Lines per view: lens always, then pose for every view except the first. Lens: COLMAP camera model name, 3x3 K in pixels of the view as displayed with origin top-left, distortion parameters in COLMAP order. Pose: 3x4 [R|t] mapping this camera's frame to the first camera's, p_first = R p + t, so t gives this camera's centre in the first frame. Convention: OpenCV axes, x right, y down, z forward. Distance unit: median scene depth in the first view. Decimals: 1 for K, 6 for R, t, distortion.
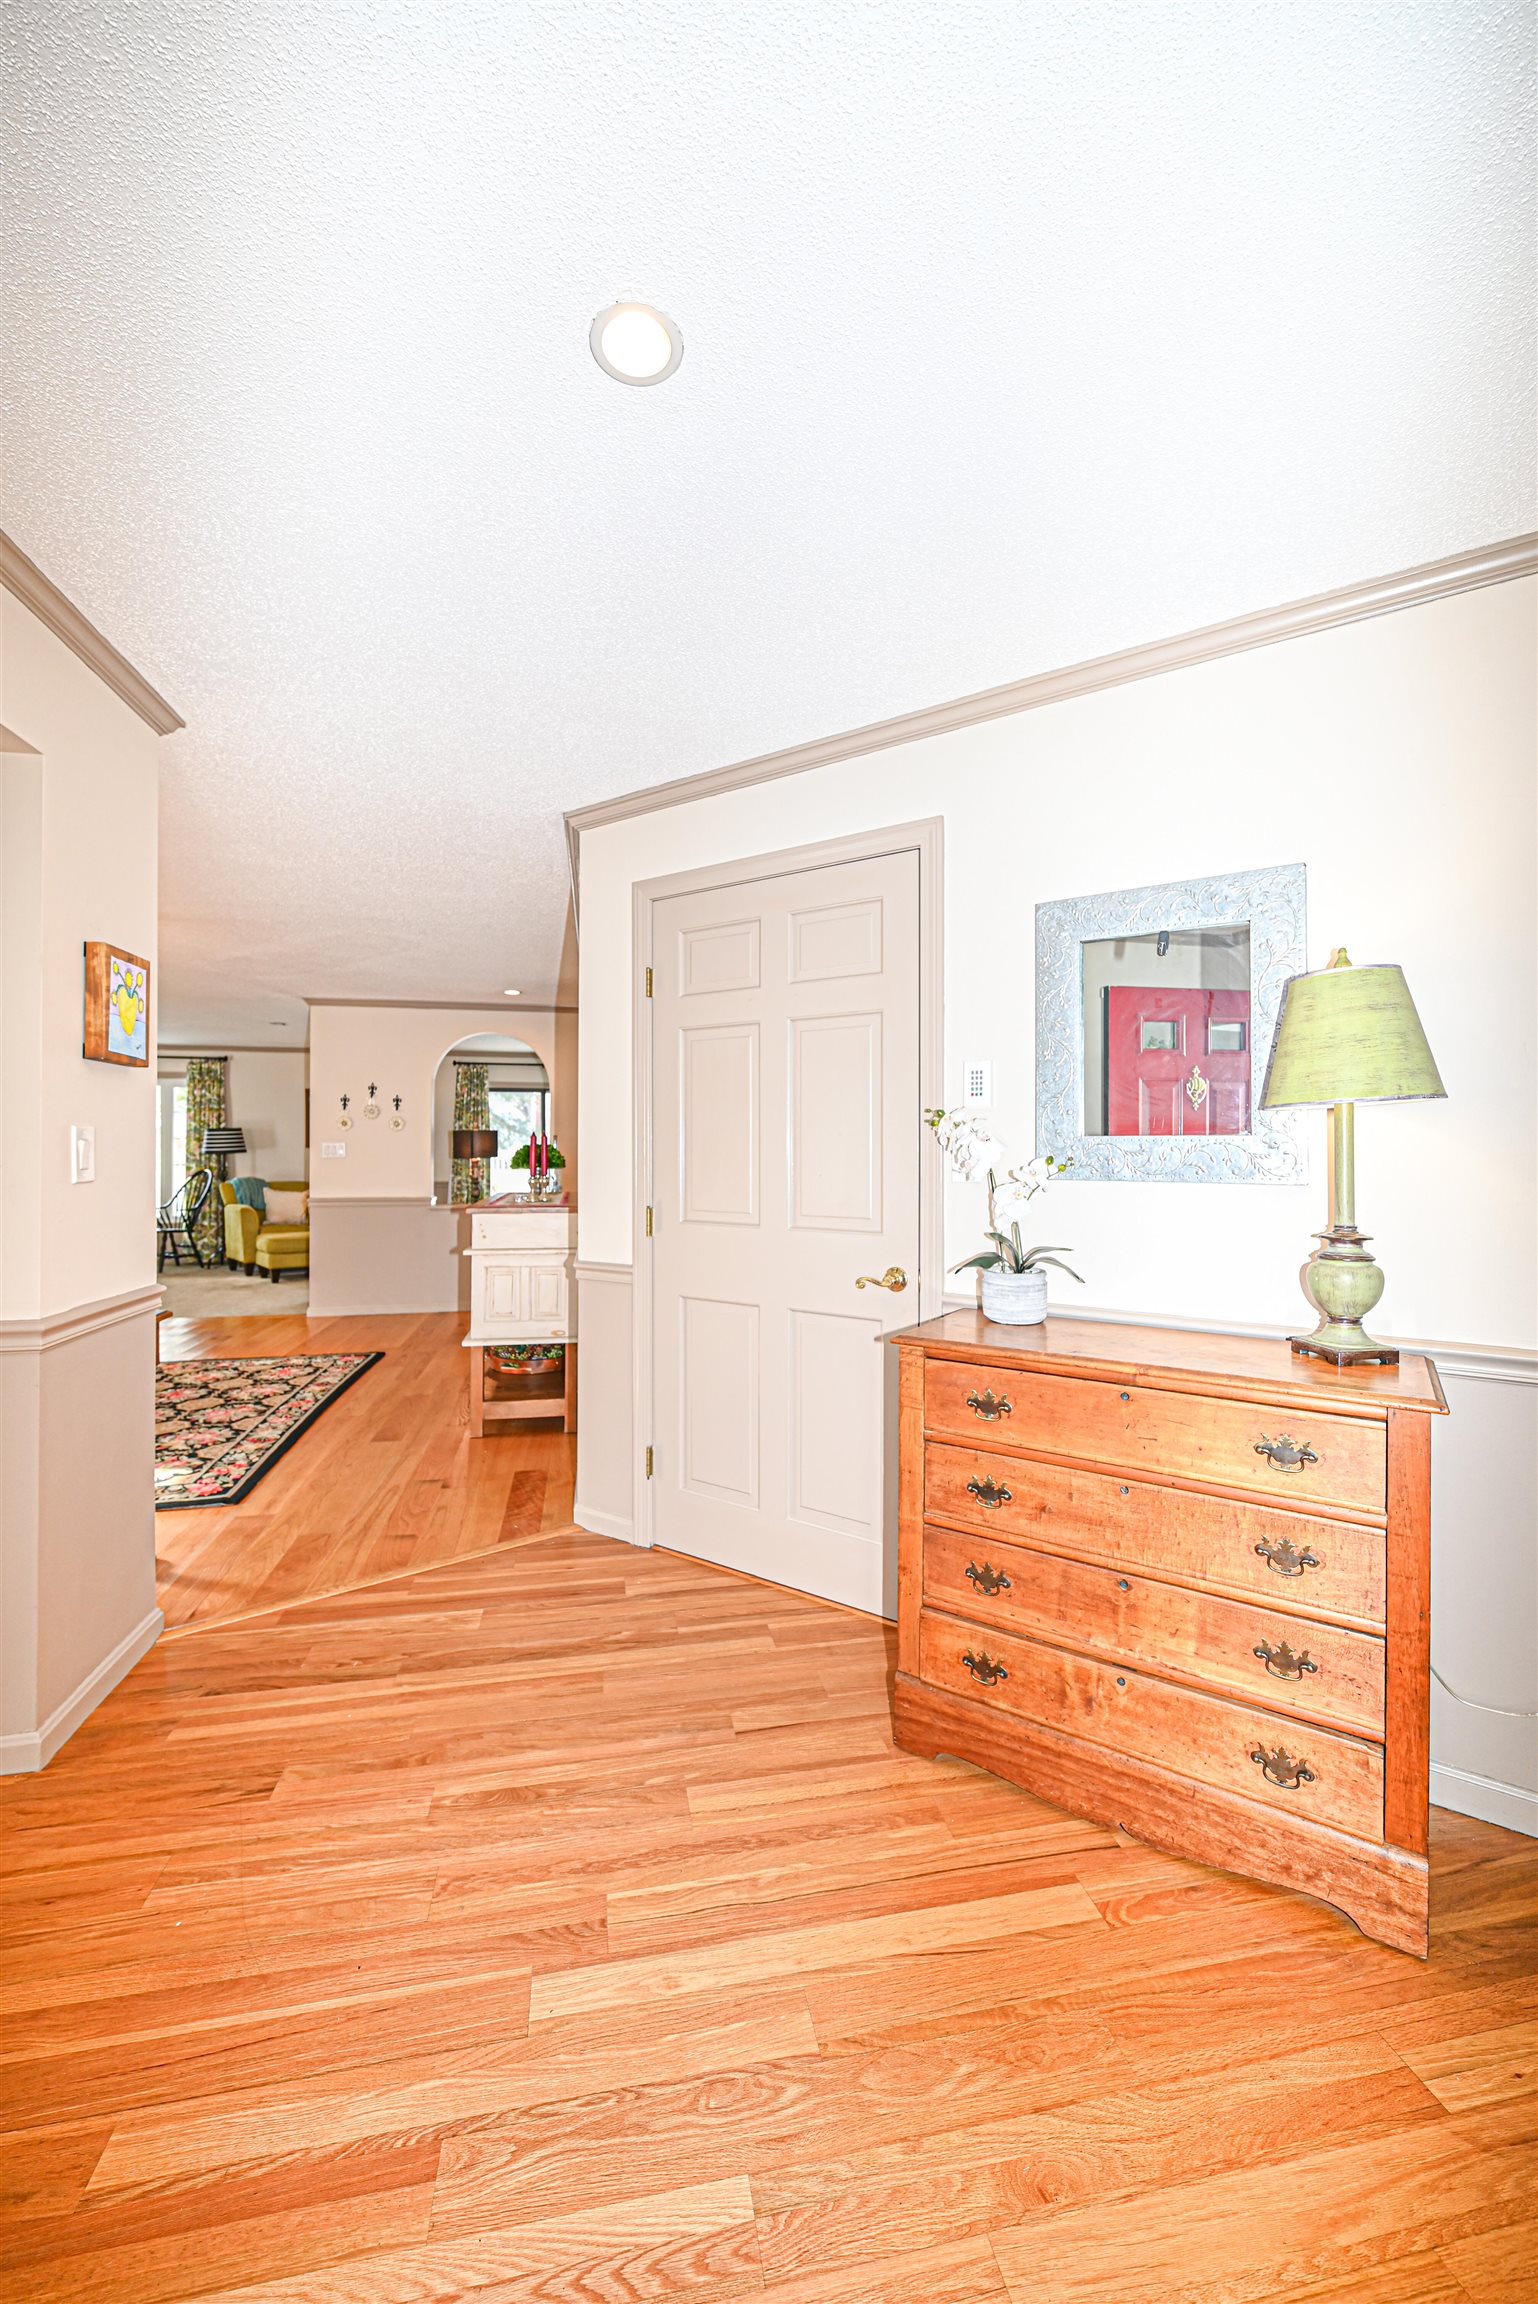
lens RADIAL K [[902.4, 0, 771.1], [0, 902.4, 1146.3], [0, 0, 1]] dist [-0.001879, 0.000392]
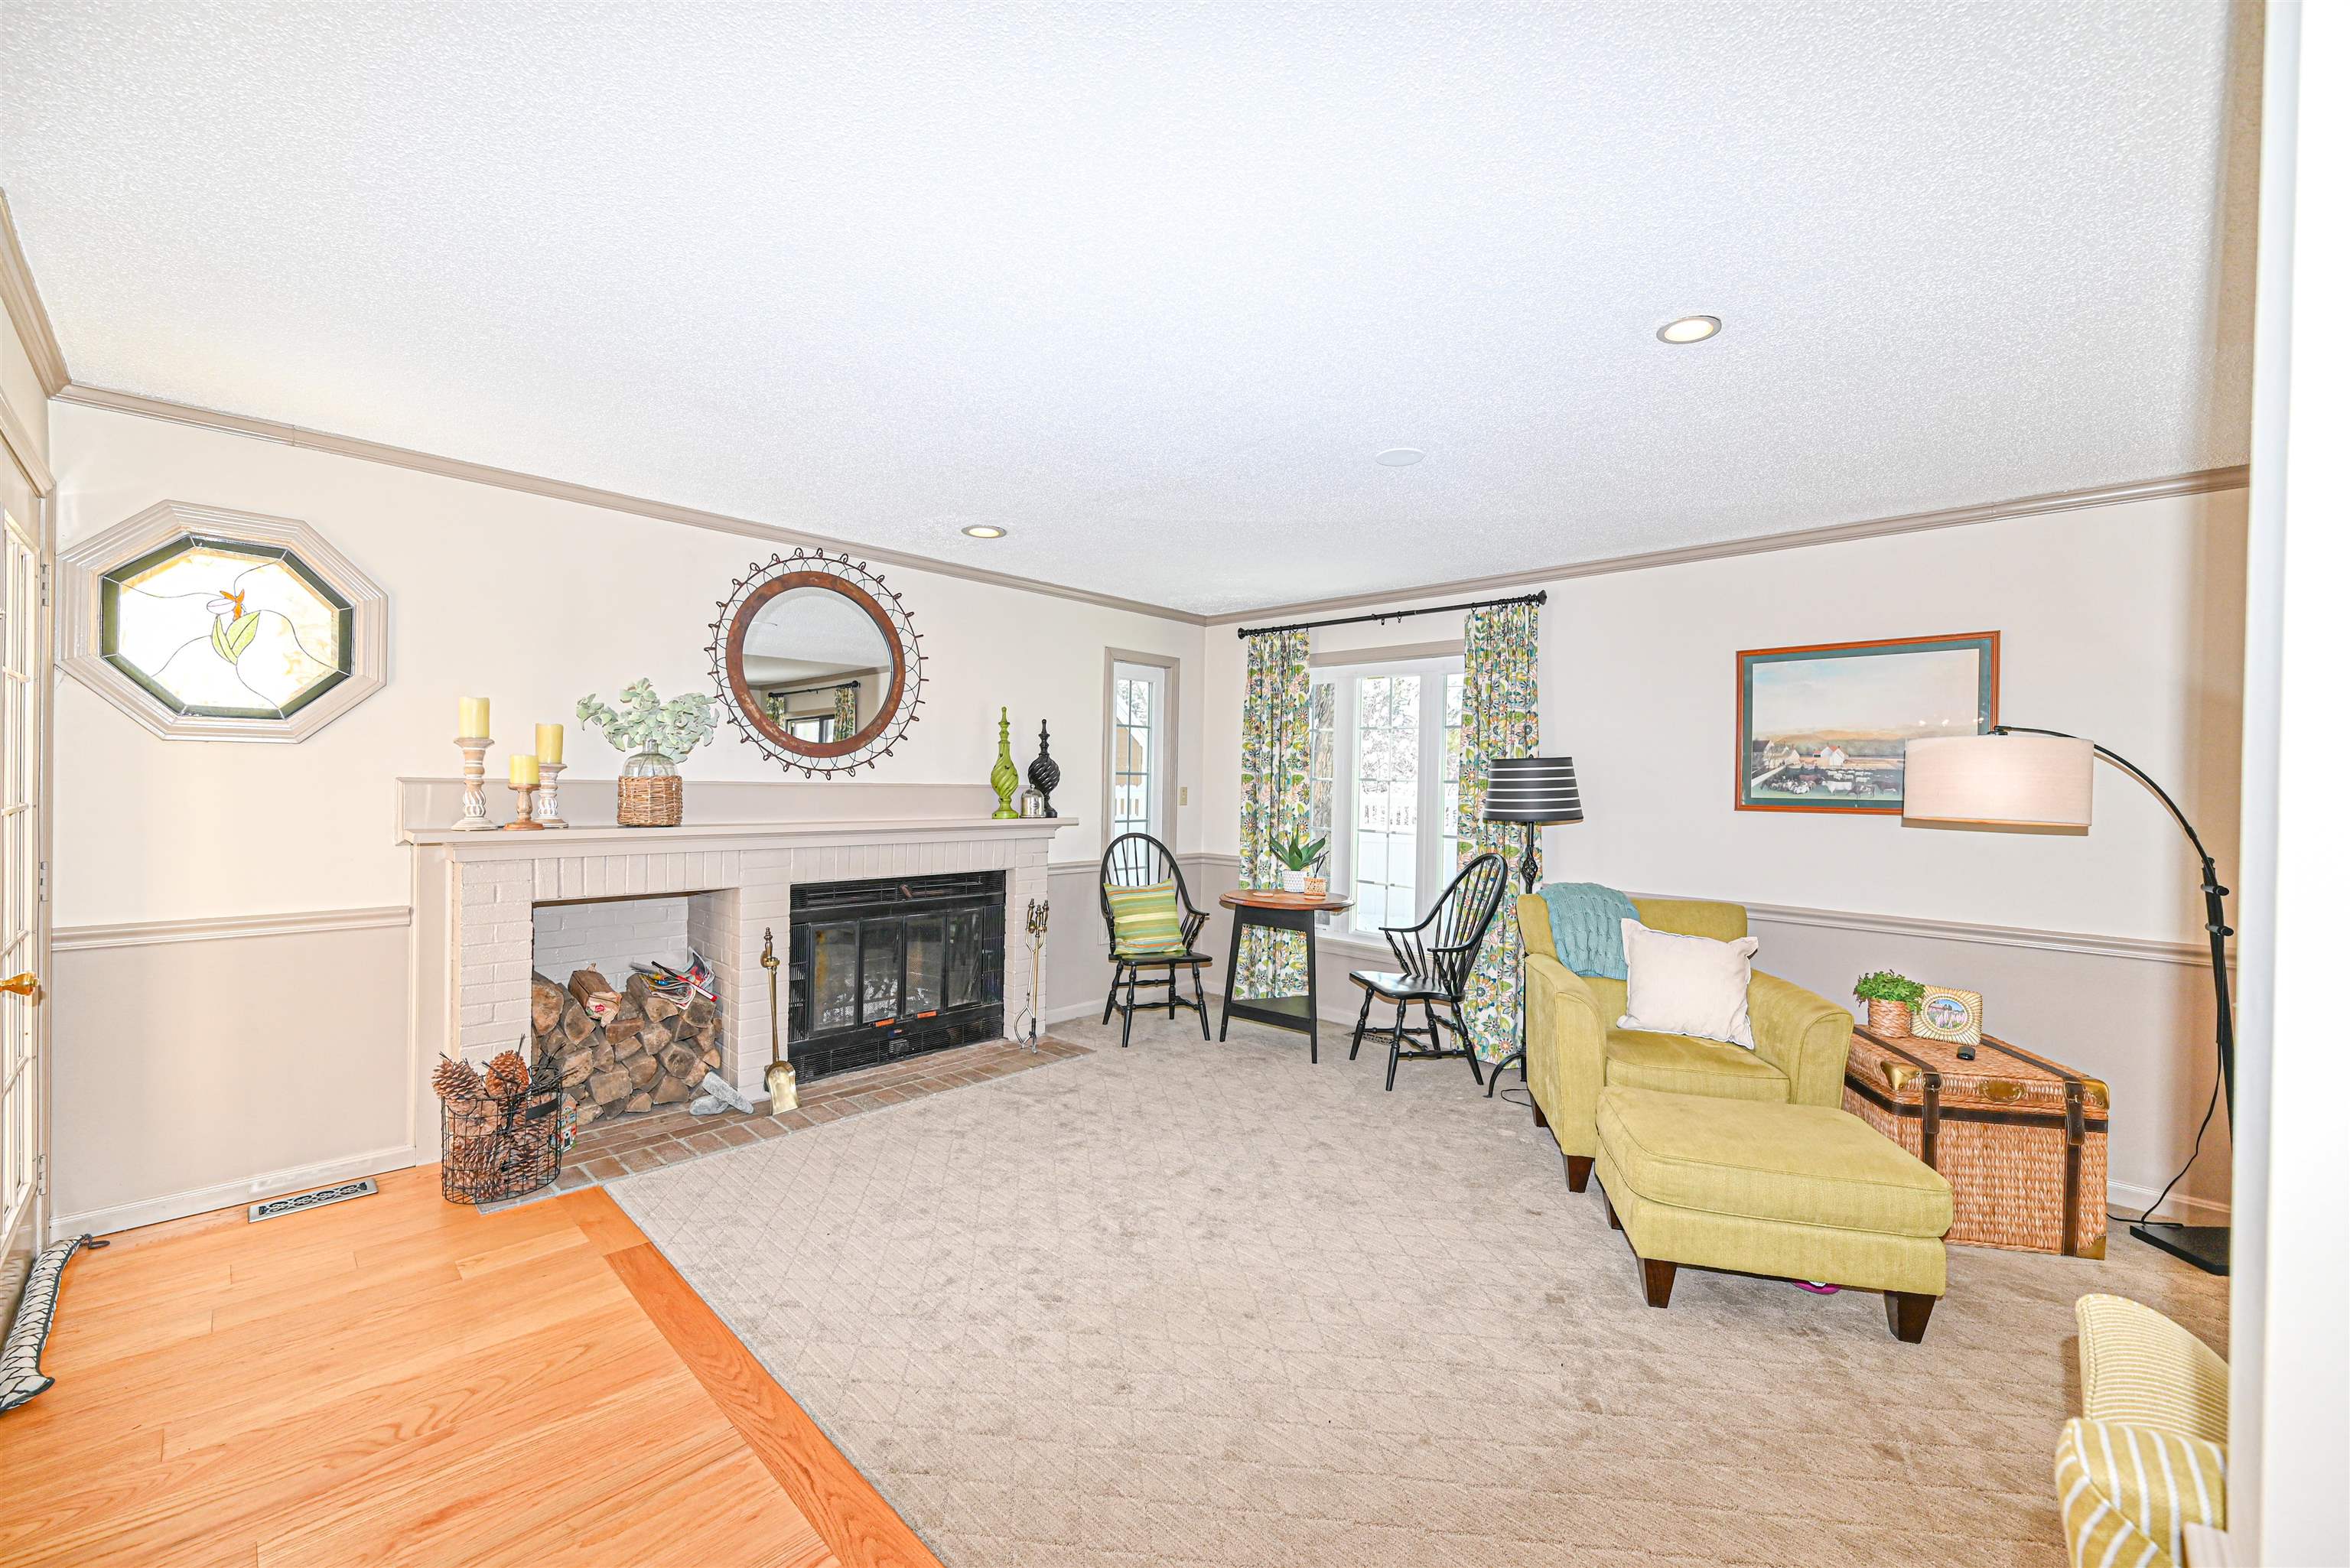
lens RADIAL K [[920.3, 0, 1172.4], [0, 920.3, 788.4], [0, 0, 1]] dist [-0.001879, 0.000392]
pose [[0.566835, 0.015210, -0.823691, -0.407669], [-0.013940, 0.999863, 0.008870, -0.009092], [0.823714, 0.006455, 0.566969, 0.725409]]
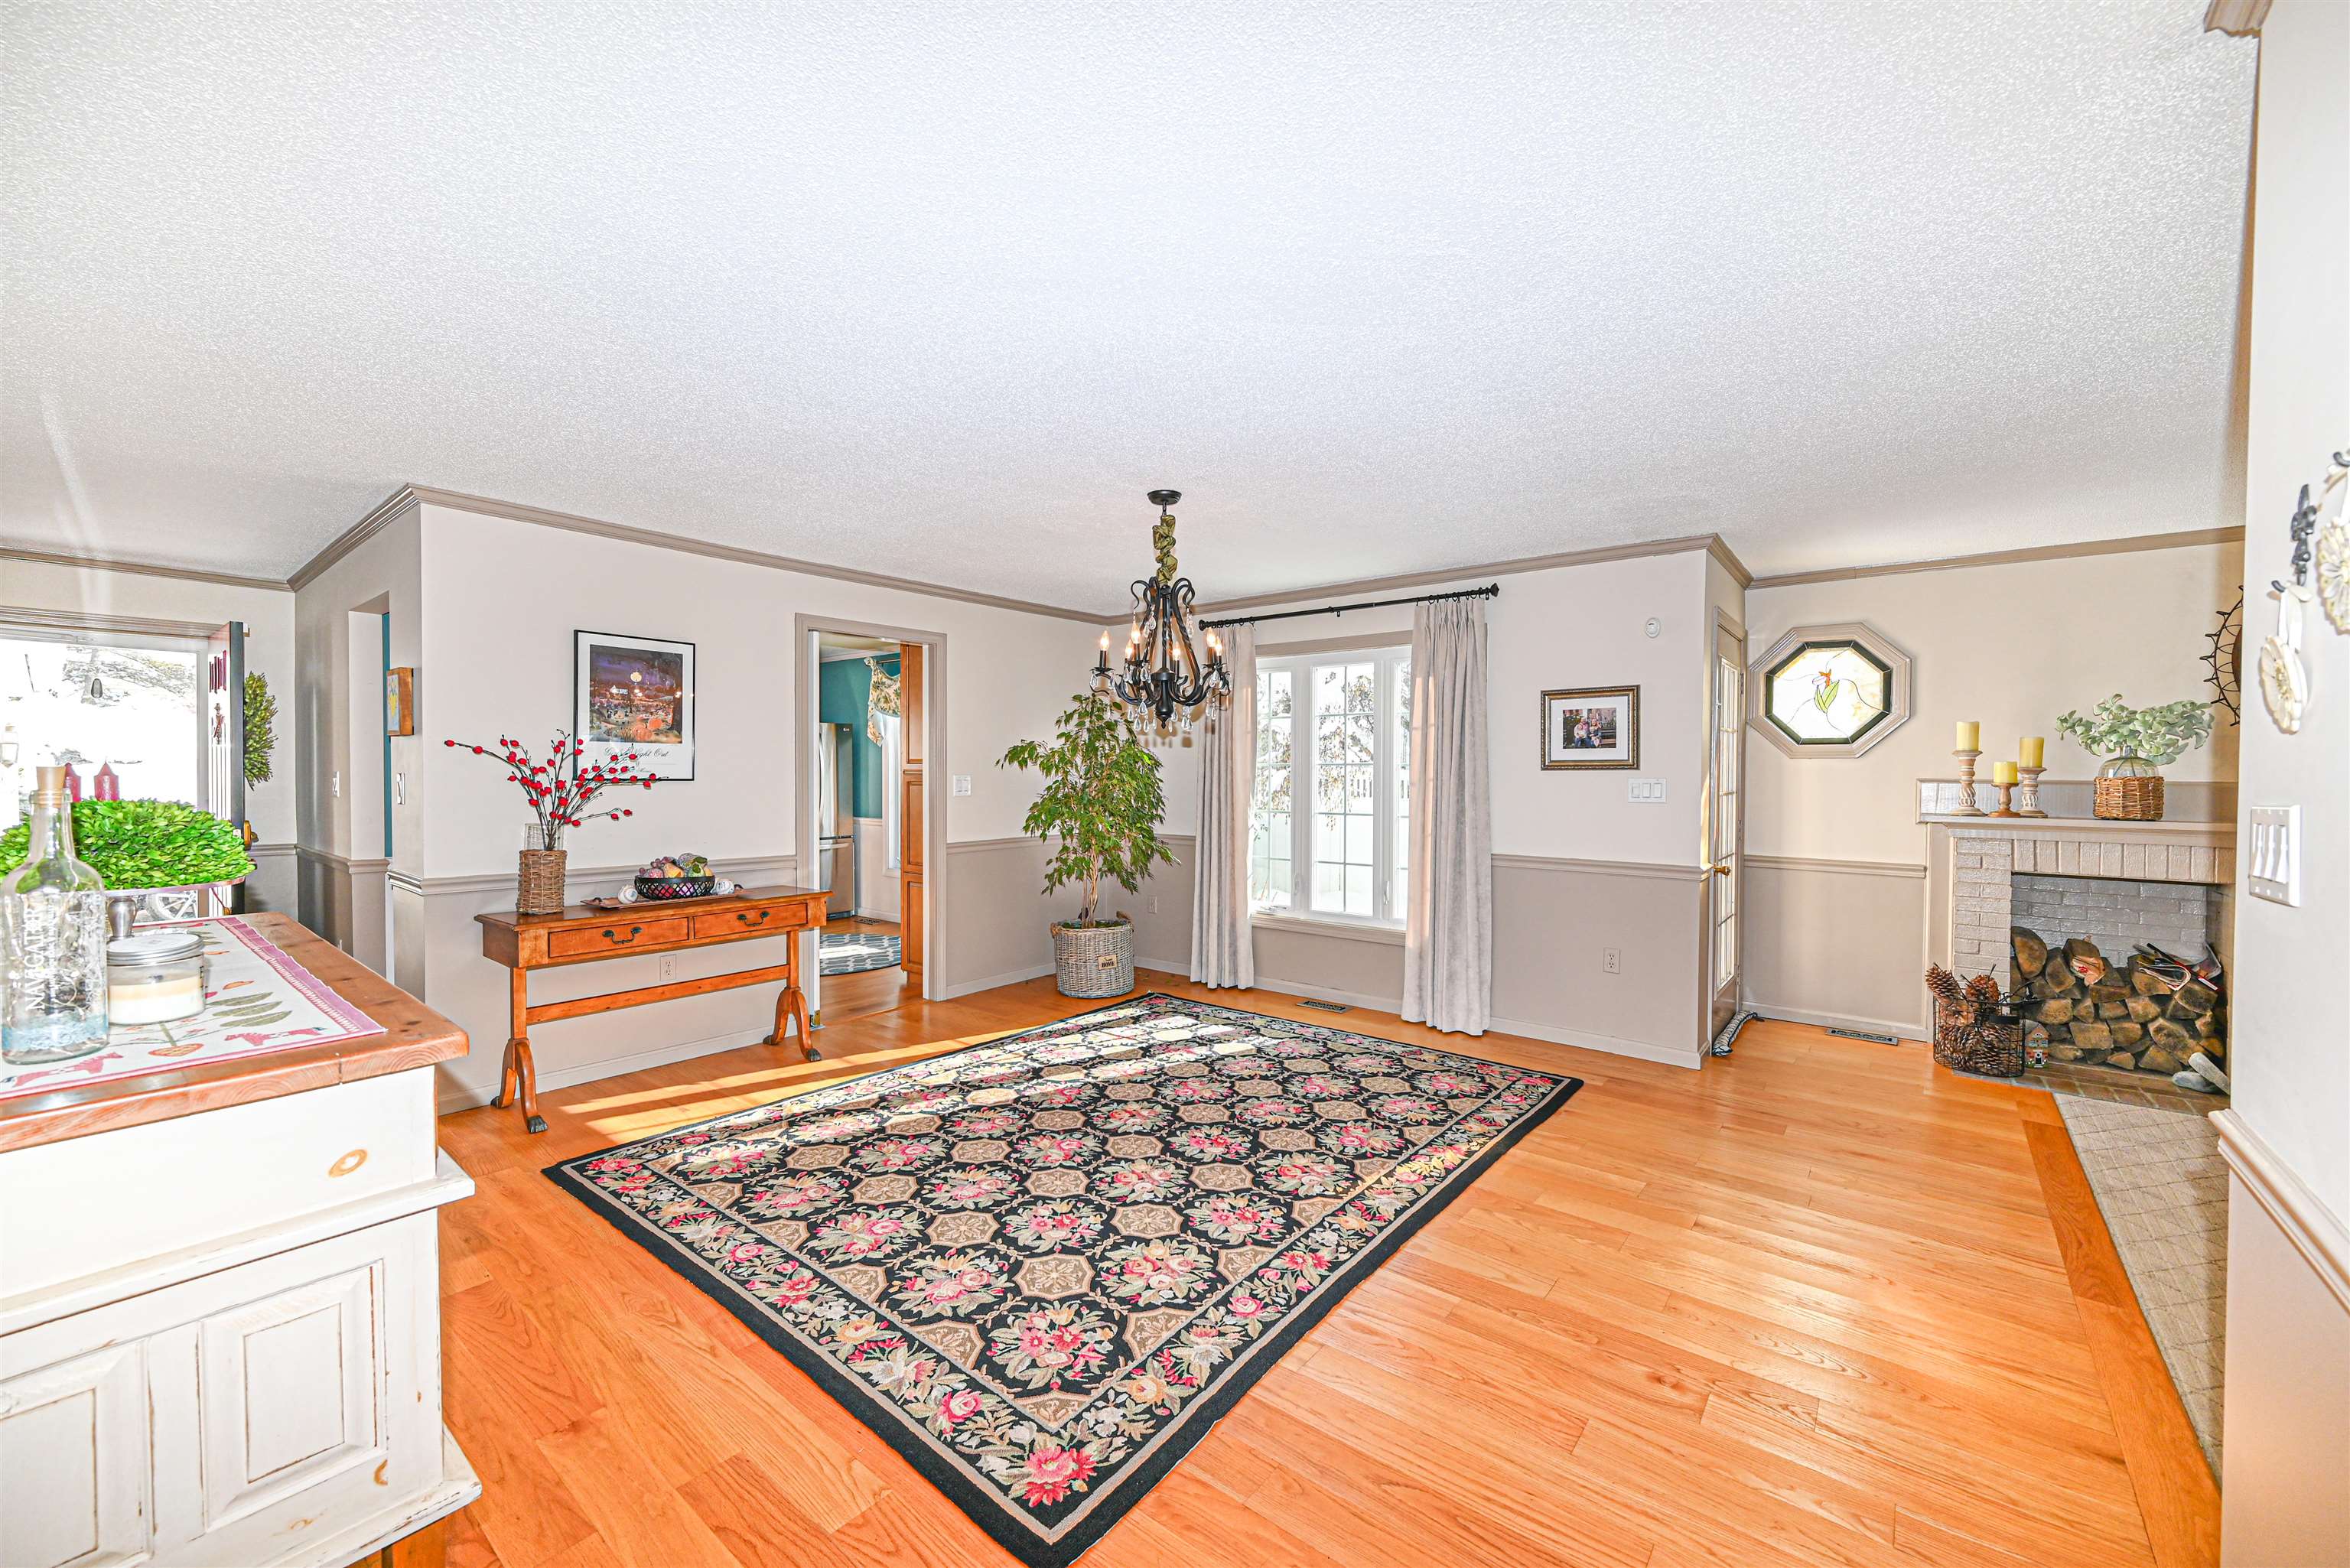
lens RADIAL K [[920.3, 0, 1169.9], [0, 920.3, 779.9], [0, 0, 1]] dist [-0.001879, 0.000392]
pose [[-0.773087, 0.001409, -0.634298, -0.188871], [-0.005652, 0.999943, 0.009110, -0.007510], [0.634274, 0.010628, -0.773035, 0.820893]]
